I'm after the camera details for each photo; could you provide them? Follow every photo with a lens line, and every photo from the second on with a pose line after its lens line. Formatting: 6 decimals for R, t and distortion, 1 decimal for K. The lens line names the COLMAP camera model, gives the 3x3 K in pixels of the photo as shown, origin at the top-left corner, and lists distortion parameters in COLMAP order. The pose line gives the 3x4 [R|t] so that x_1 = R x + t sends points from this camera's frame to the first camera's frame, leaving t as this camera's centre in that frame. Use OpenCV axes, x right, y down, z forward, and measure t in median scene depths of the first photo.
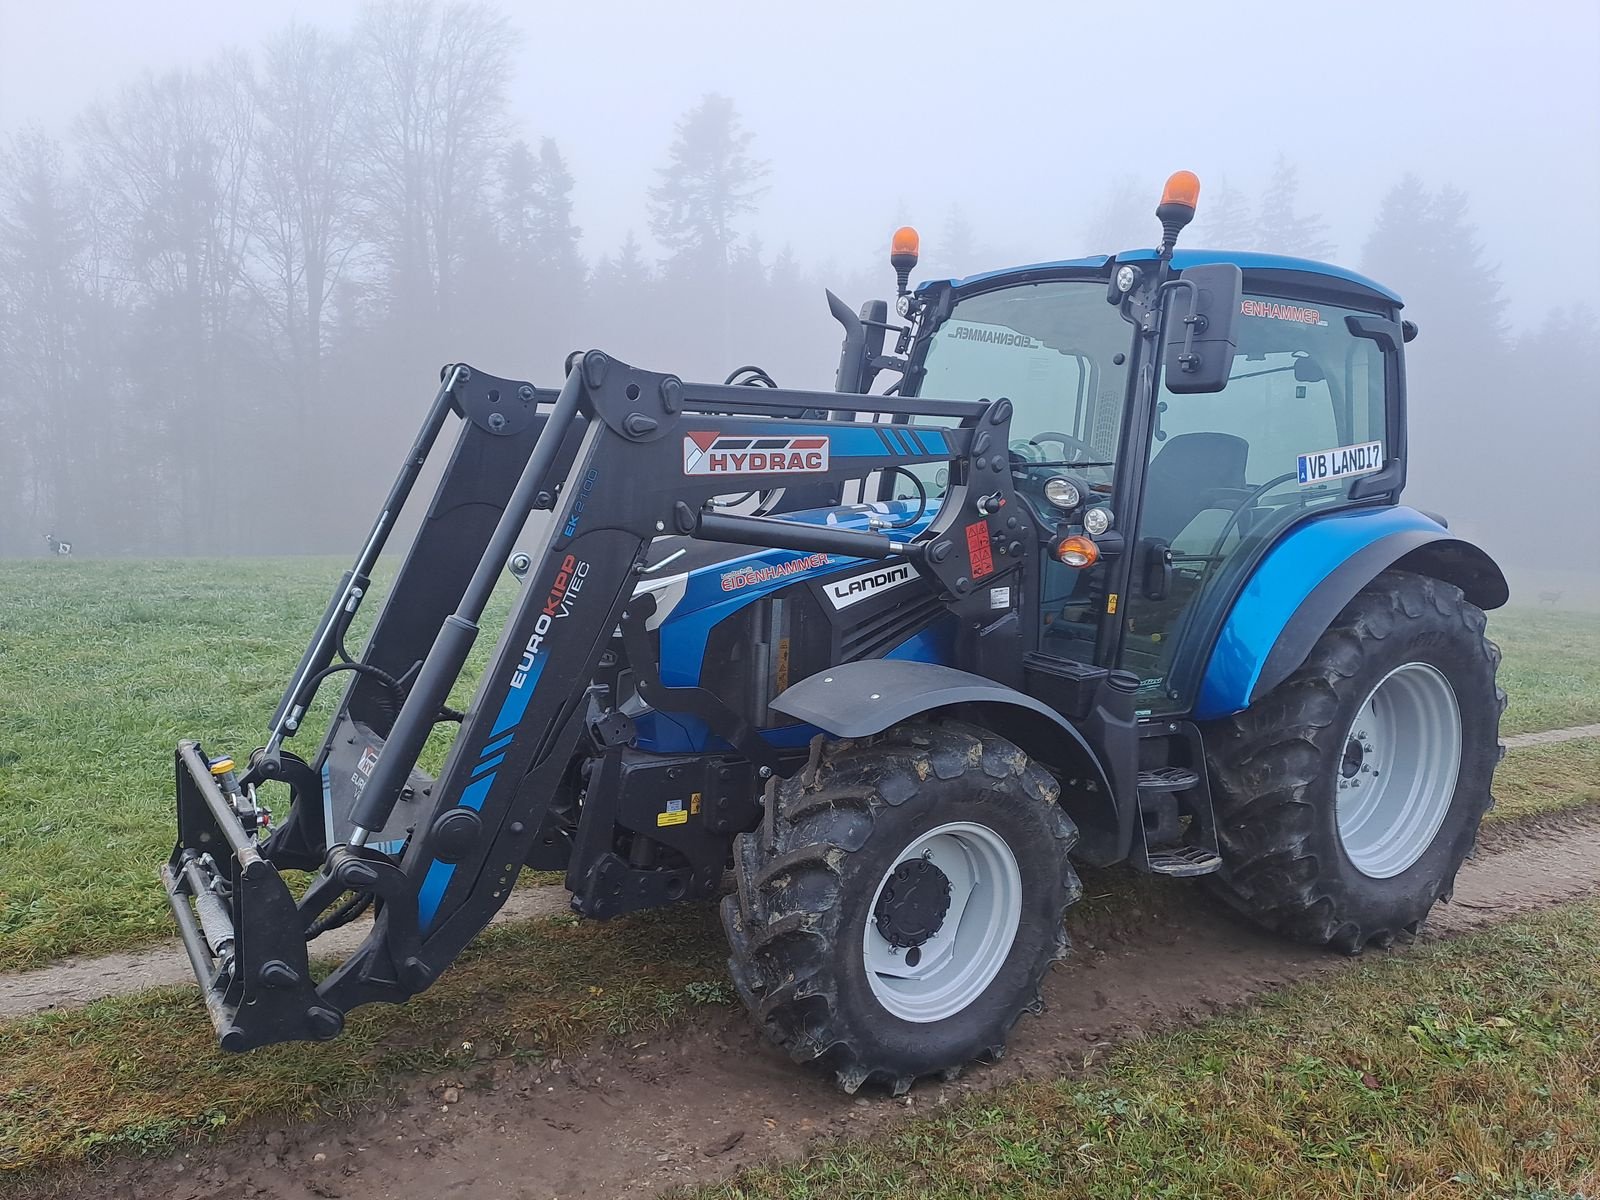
lens RADIAL K [[1176.1, 0, 780.7], [0, 1176.1, 604.5], [0, 0, 1]] dist [0.105375, -0.129295]
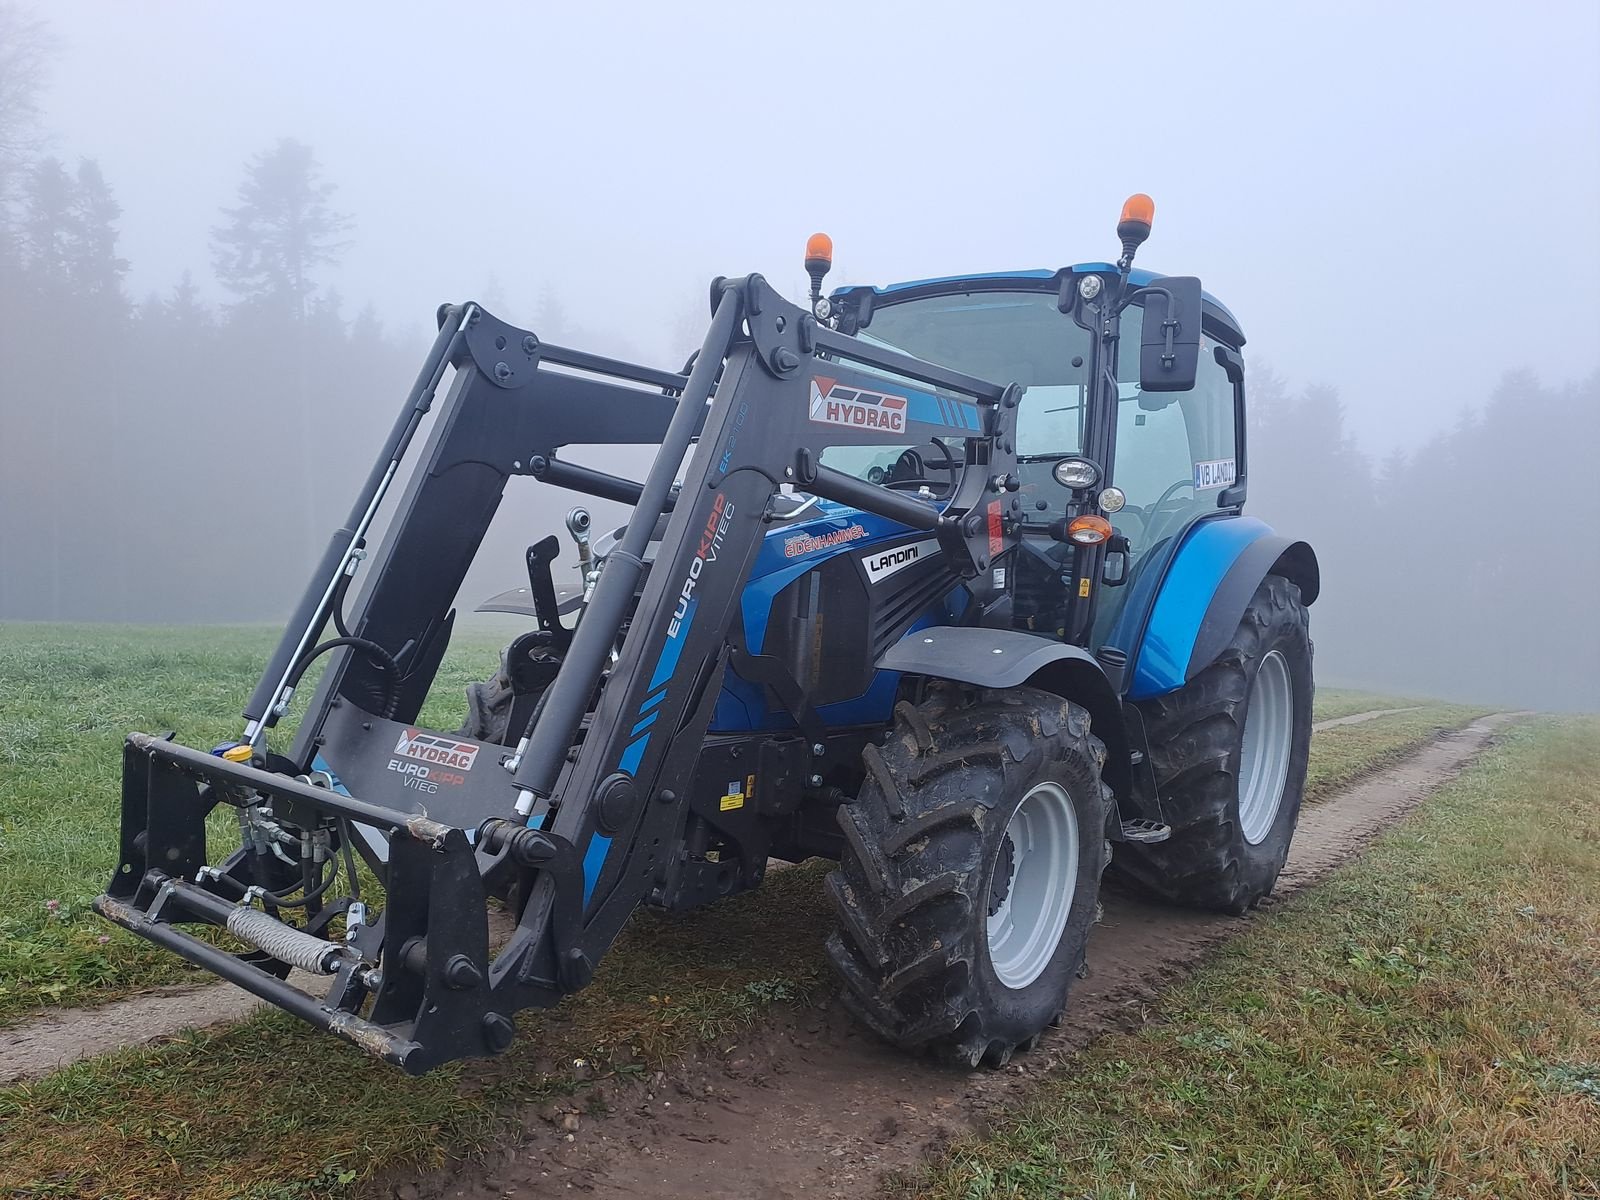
lens RADIAL K [[1177.0, 0, 774.5], [0, 1177.0, 600.9], [0, 0, 1]] dist [0.094711, -0.088162]
pose [[0.940516, 0.009320, 0.339622, -0.355532], [0.013703, 0.997770, -0.065329, 0.080286], [-0.339474, 0.066097, 0.938290, 0.106021]]
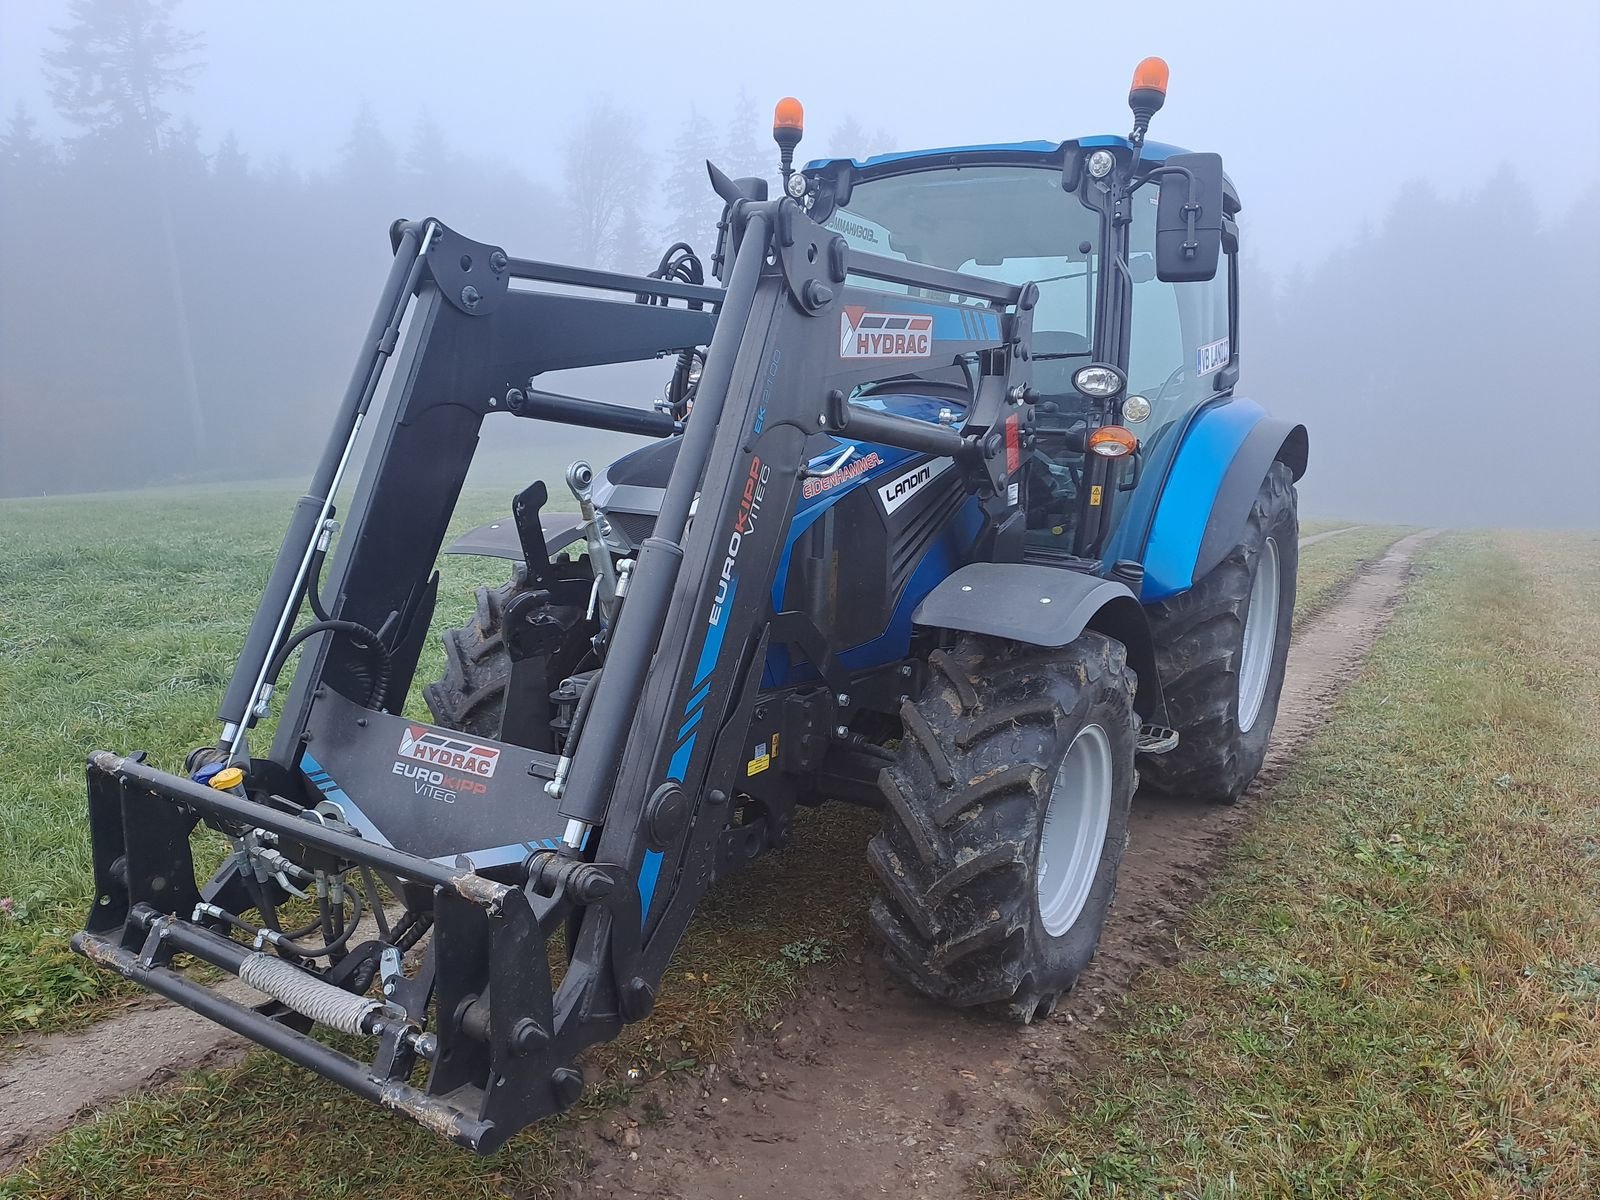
lens RADIAL K [[1177.7, 0, 780.7], [0, 1177.7, 595.0], [0, 0, 1]] dist [0.089456, -0.080658]
pose [[0.909799, -0.081868, 0.406895, -0.396124], [0.058664, 0.995876, 0.069203, -0.001879], [-0.410883, -0.039091, 0.910850, 0.199939]]
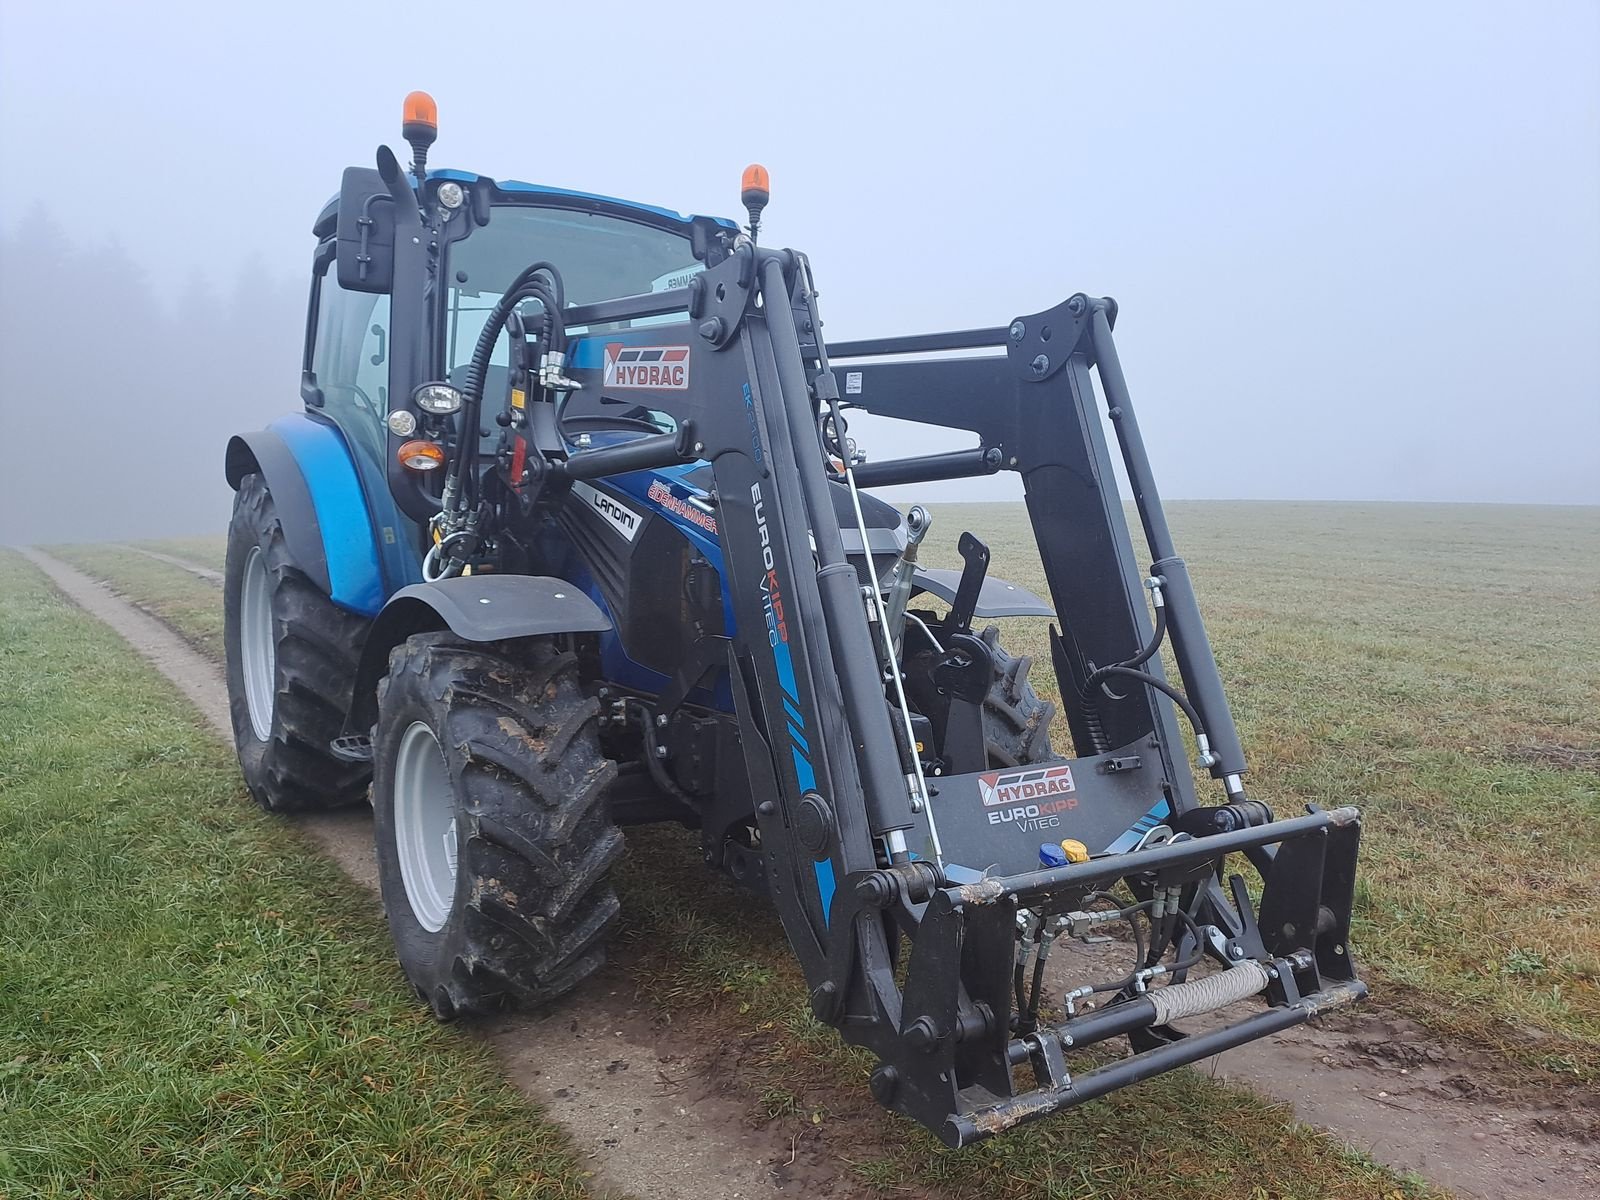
lens RADIAL K [[1177.7, 0, 780.7], [0, 1177.7, 595.0], [0, 0, 1]] dist [0.089456, -0.080658]
pose [[-0.019979, -0.151661, 0.988231, -0.982495], [0.077622, 0.985209, 0.152767, -0.110009], [-0.996783, 0.079760, -0.007911, 1.029480]]
